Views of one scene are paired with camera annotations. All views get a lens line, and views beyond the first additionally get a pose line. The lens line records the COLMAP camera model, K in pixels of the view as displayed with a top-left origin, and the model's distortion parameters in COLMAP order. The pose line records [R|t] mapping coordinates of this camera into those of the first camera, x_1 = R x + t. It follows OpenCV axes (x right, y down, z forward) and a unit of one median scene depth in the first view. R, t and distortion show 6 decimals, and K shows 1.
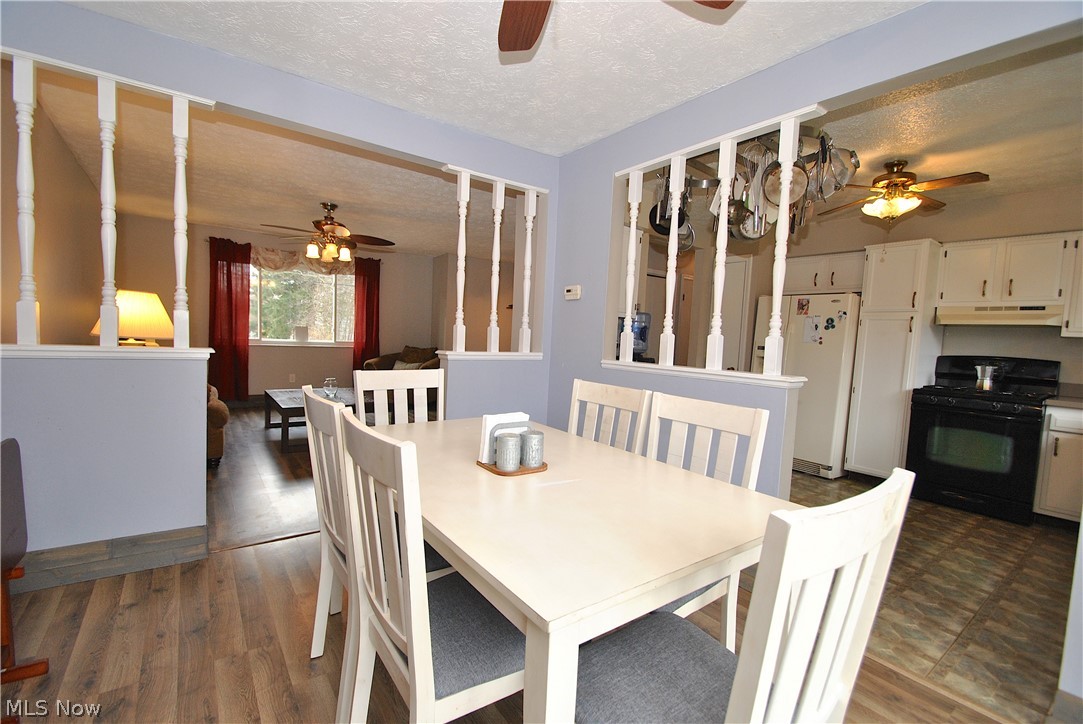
lens RADIAL K [[469.9, 0, 544.2], [0, 469.9, 363.5], [0, 0, 1]] dist [-0.003121, -0.005466]
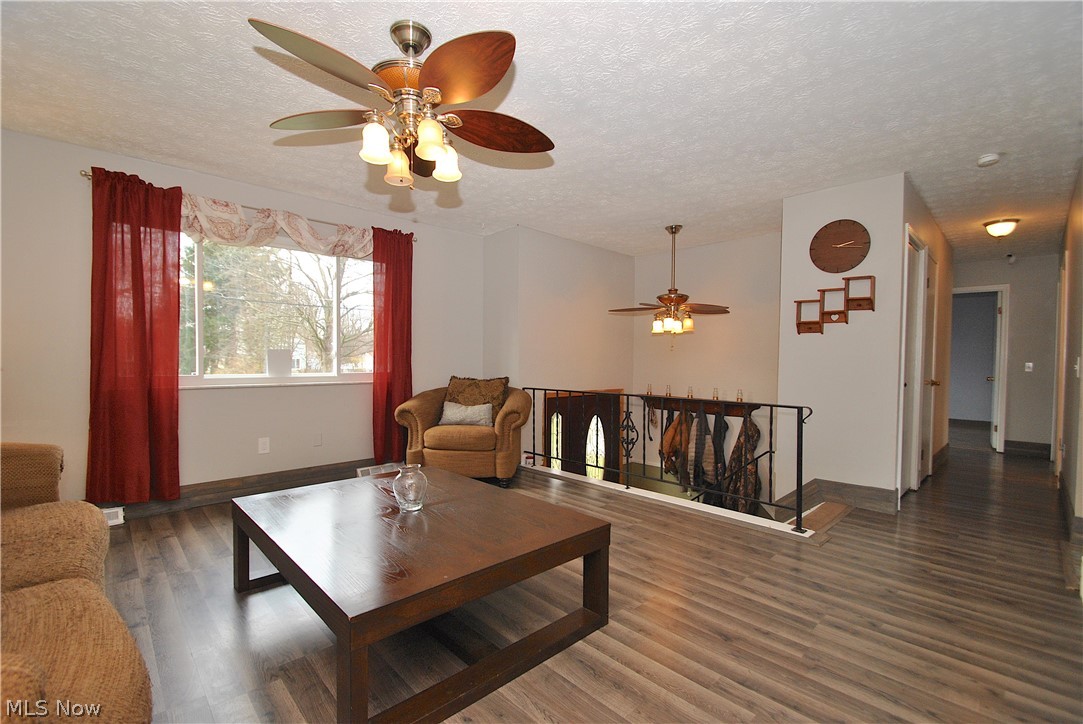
lens RADIAL K [[469.9, 0, 537.4], [0, 469.9, 365.2], [0, 0, 1]] dist [-0.003121, -0.005466]
pose [[0.994857, -0.044934, 0.090780, -0.240359], [0.049647, 0.997497, -0.050347, -0.016198], [-0.088291, 0.054595, 0.994597, 0.382265]]
